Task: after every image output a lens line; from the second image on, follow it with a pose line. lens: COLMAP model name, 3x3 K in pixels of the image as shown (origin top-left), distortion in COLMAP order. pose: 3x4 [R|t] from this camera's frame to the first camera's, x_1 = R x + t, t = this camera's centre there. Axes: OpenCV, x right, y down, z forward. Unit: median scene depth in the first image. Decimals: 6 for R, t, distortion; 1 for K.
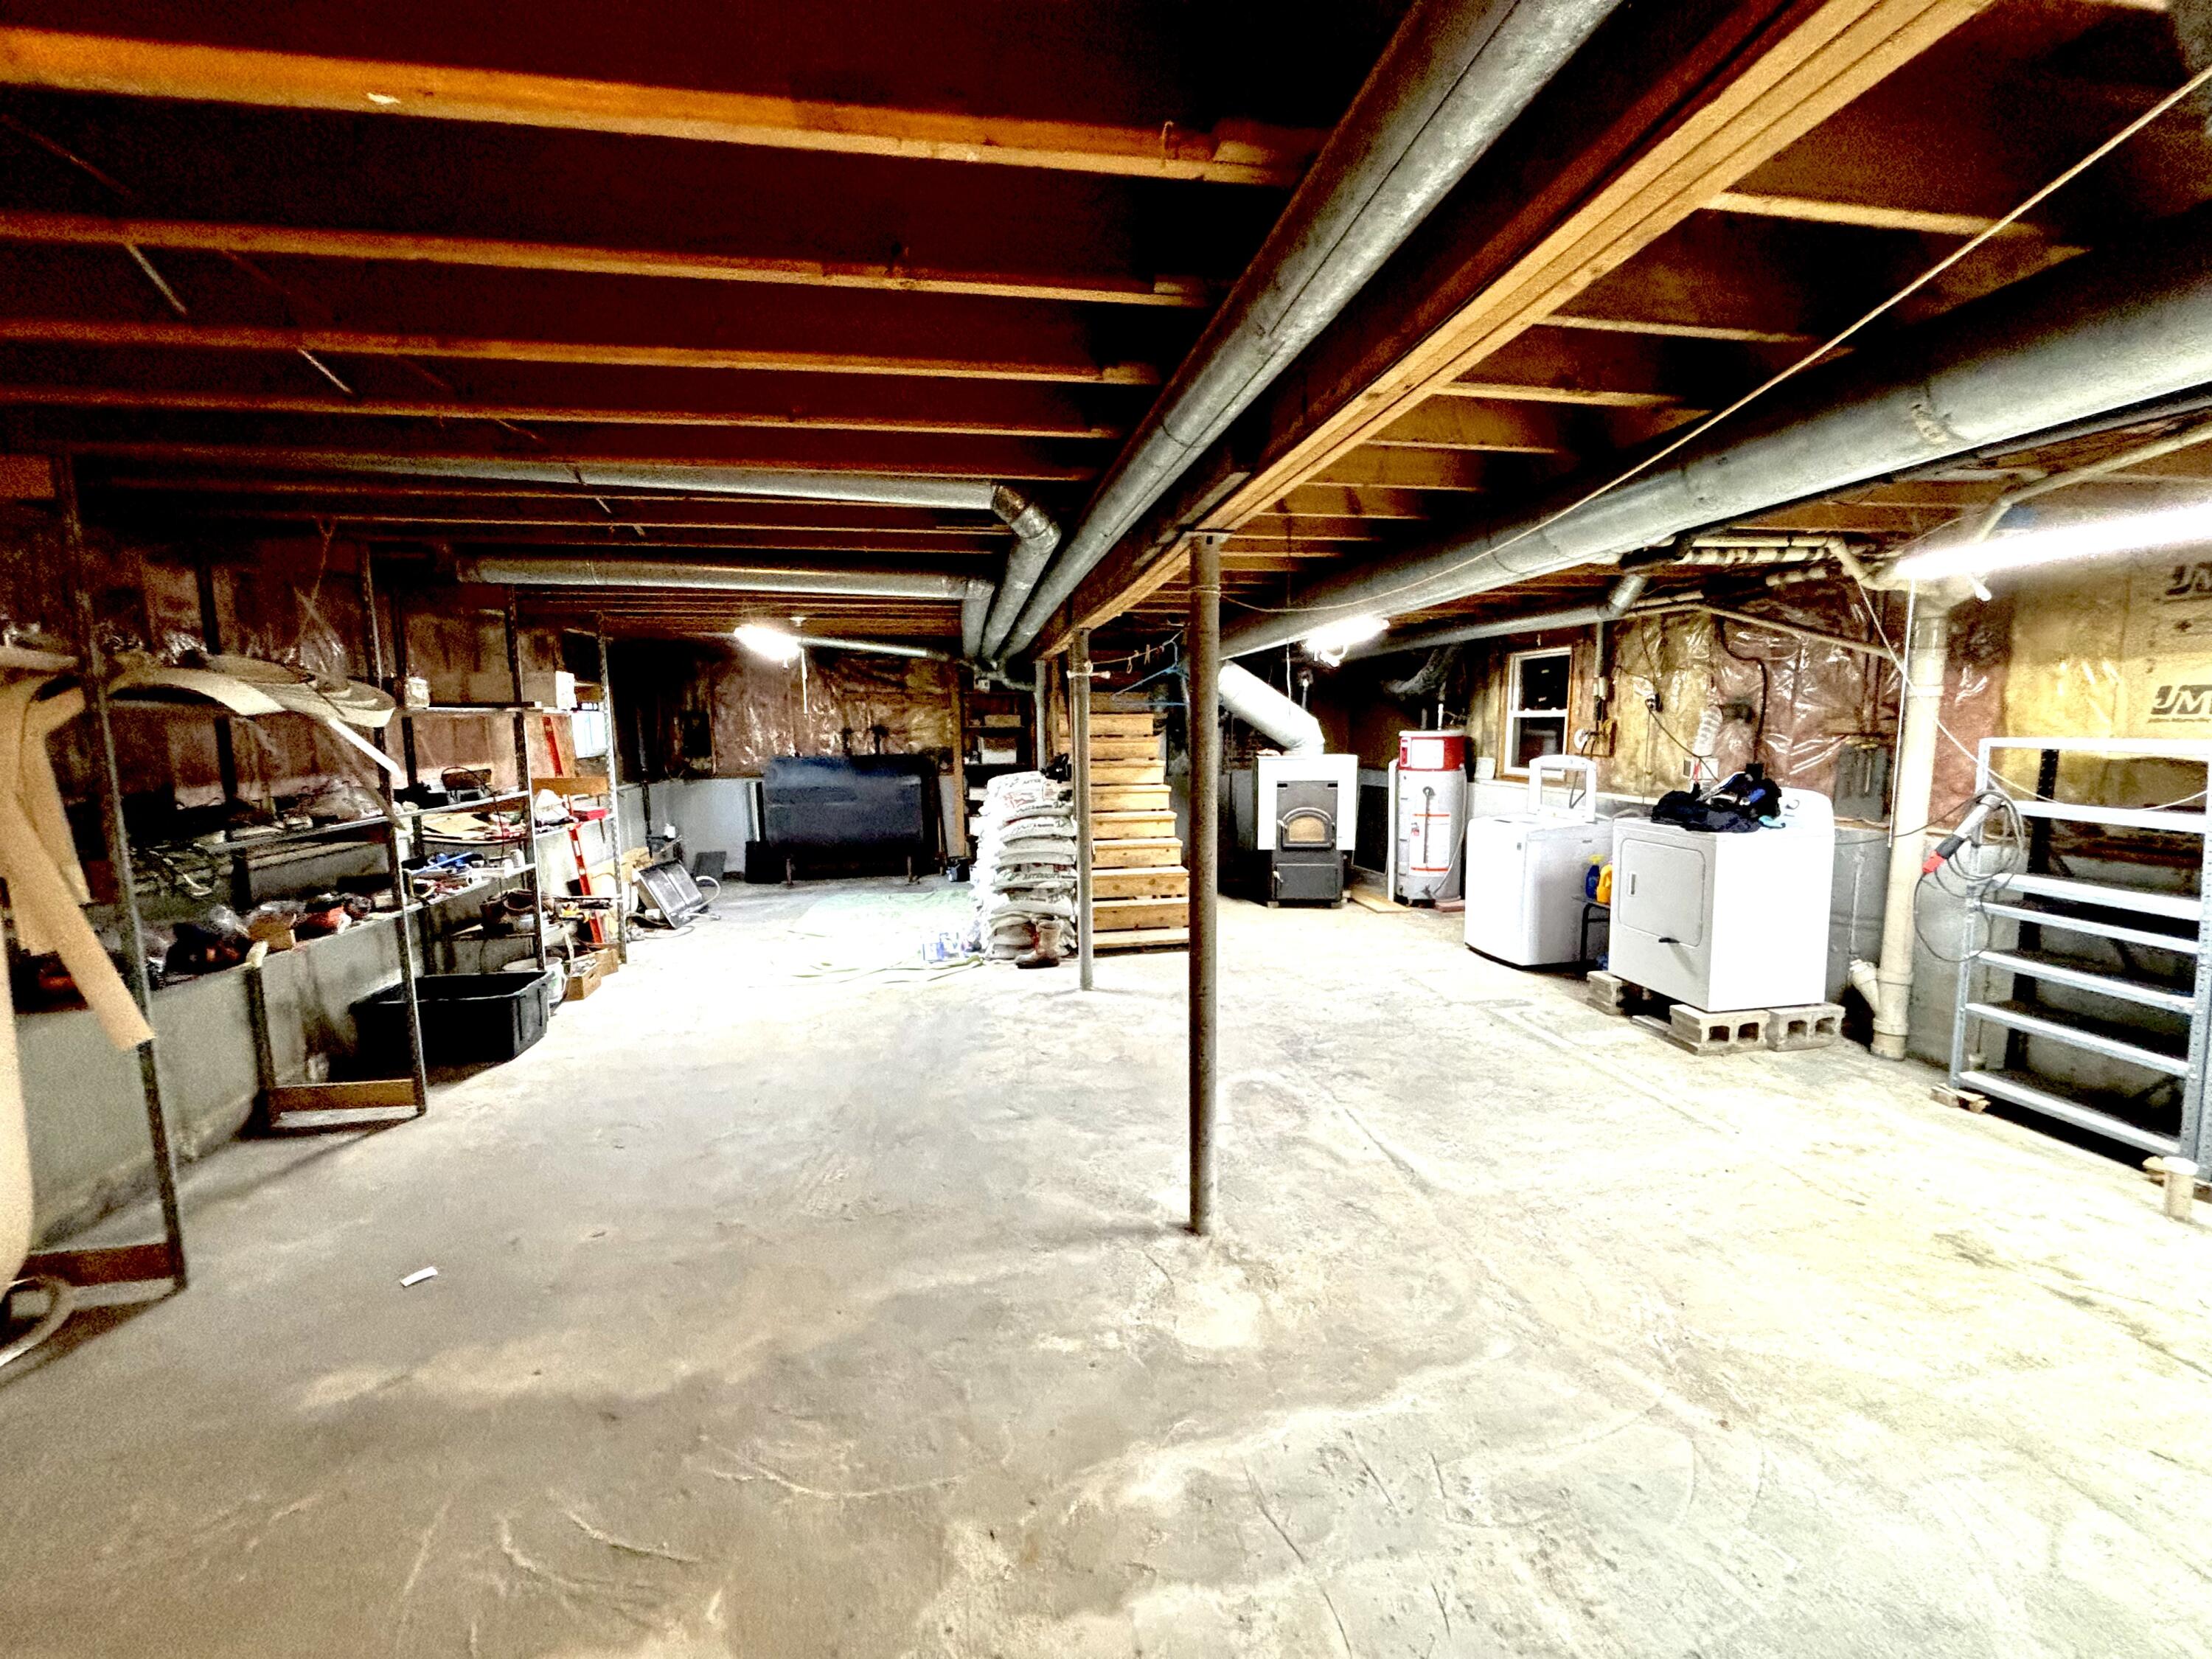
lens RADIAL K [[896.7, 0, 1106.3], [0, 896.7, 830.3], [0, 0, 1]] dist [-0.000153, -0.000431]
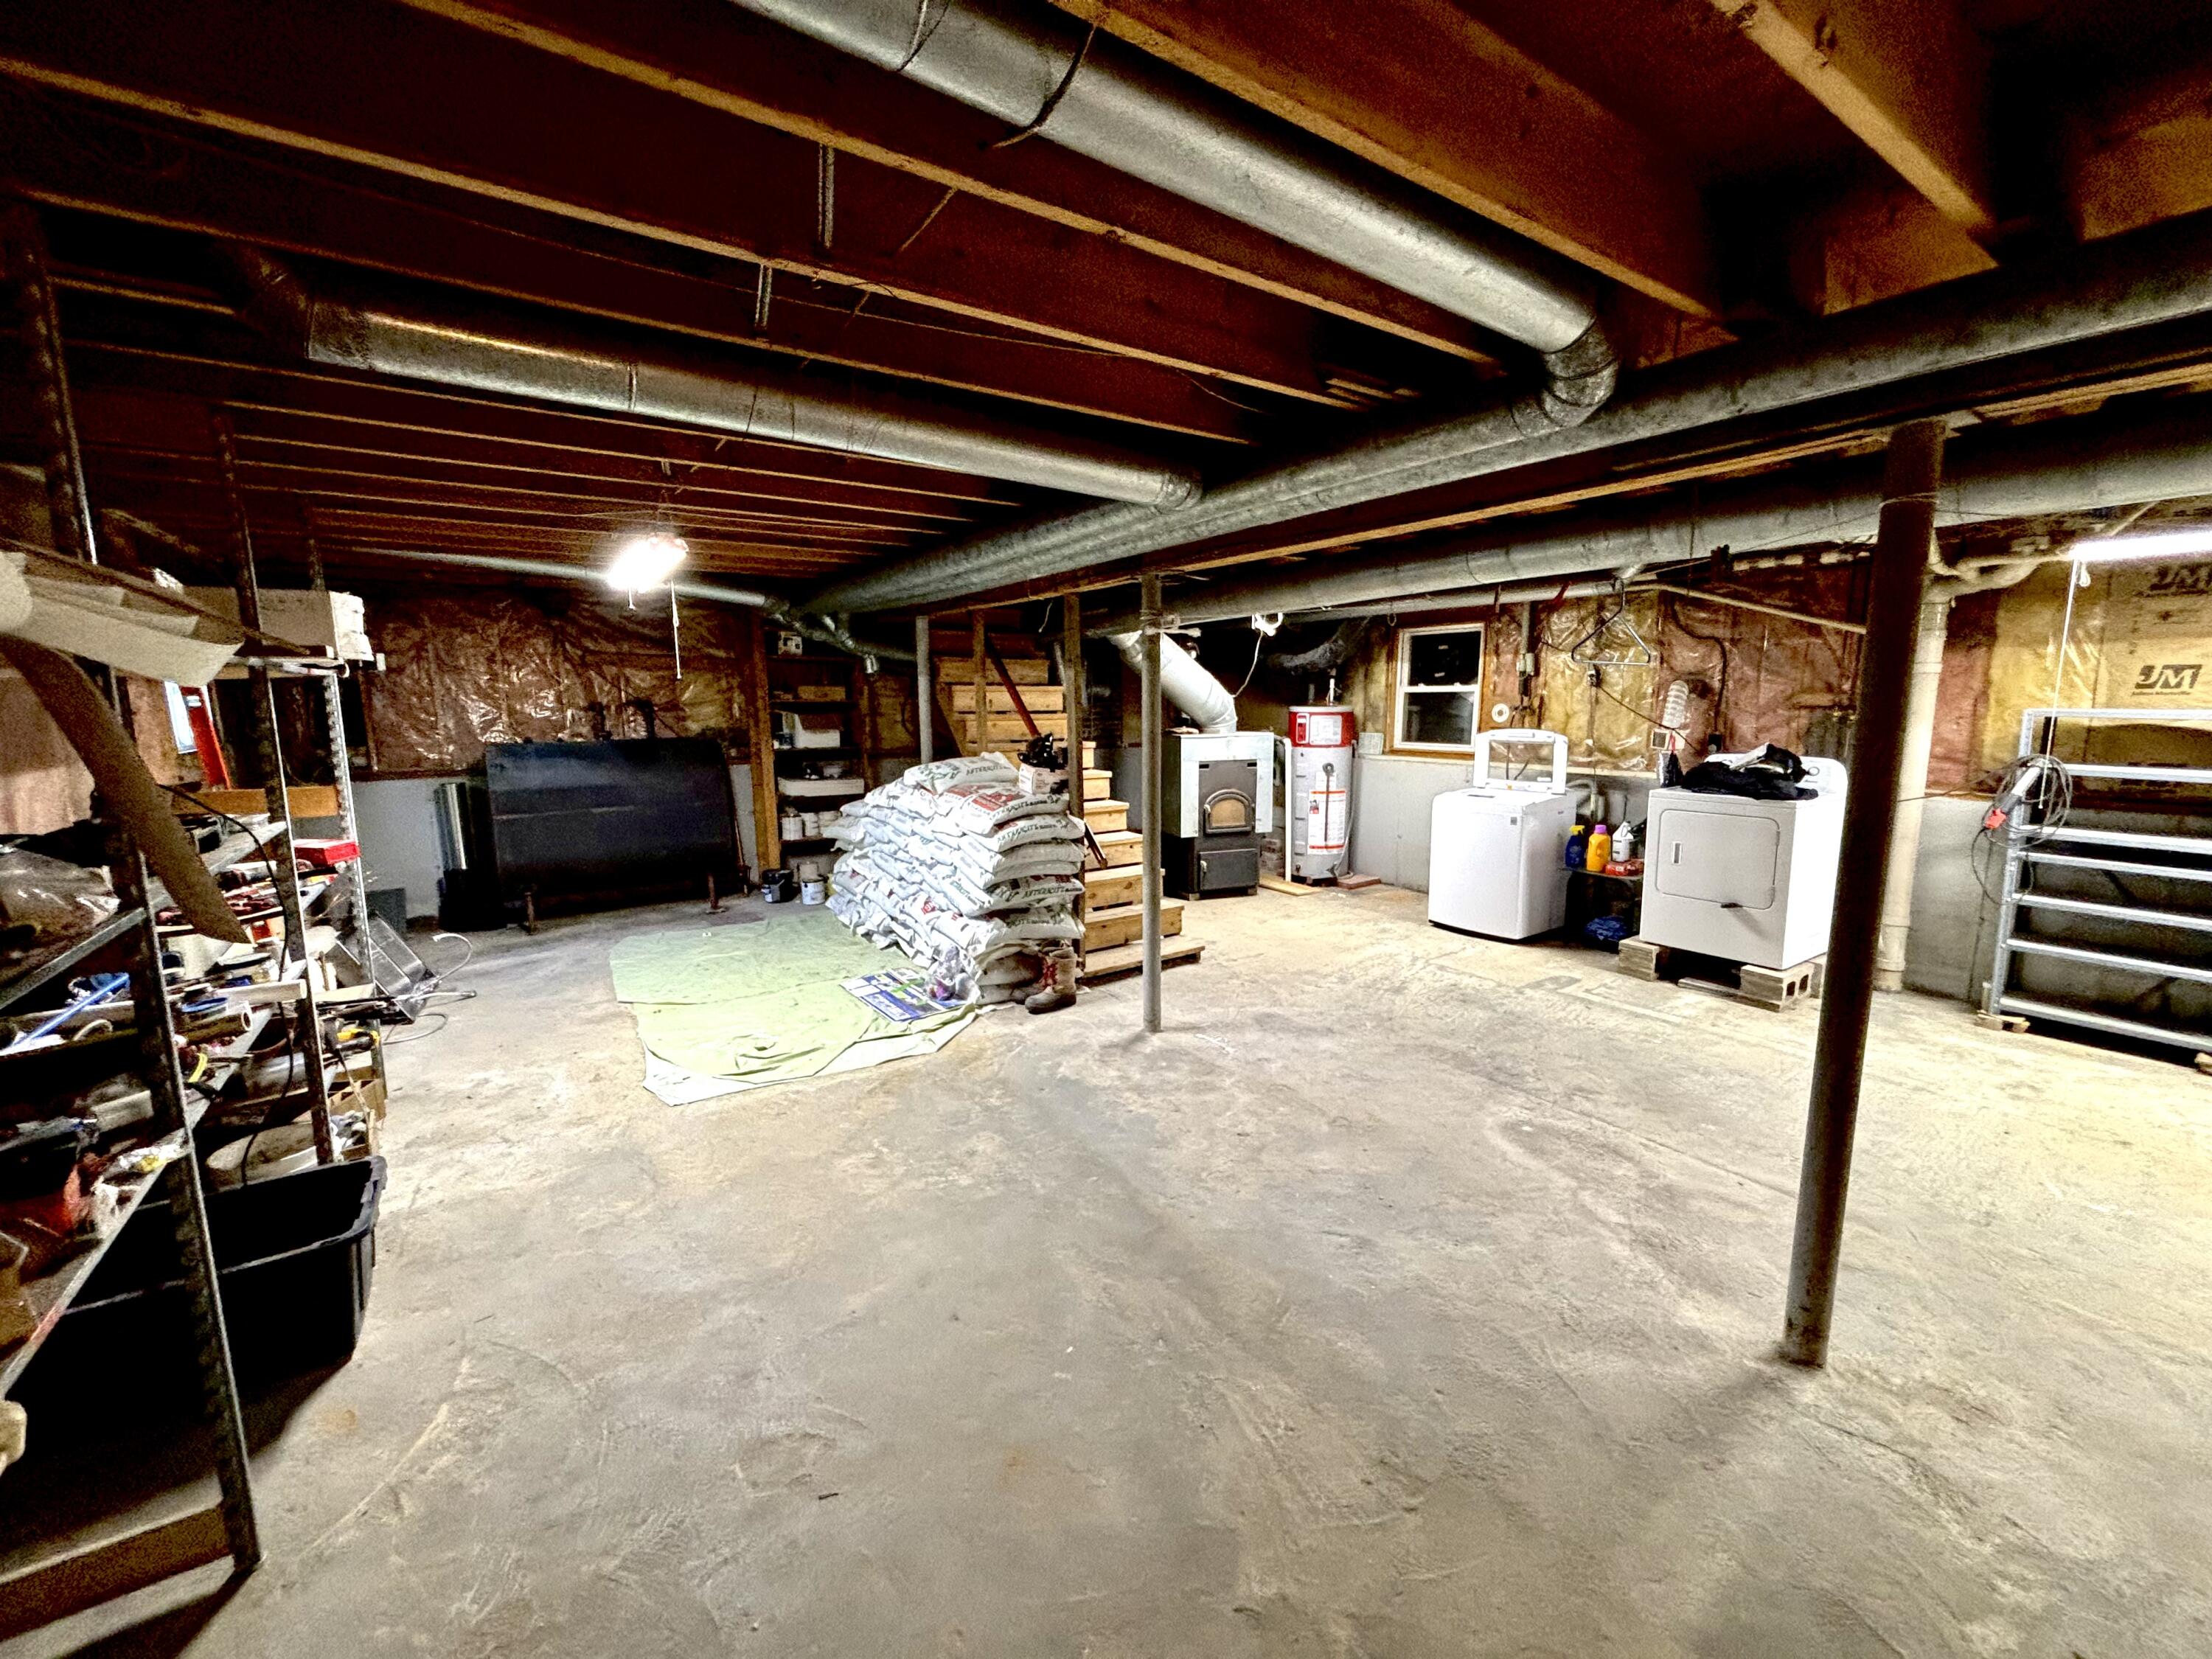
lens RADIAL K [[896.7, 0, 1110.1], [0, 896.7, 829.1], [0, 0, 1]] dist [-0.000153, -0.000431]
pose [[0.906068, -0.057925, 0.419148, -0.343020], [0.048371, 0.998271, 0.033395, -0.026485], [-0.420357, -0.009983, 0.907304, 0.268808]]
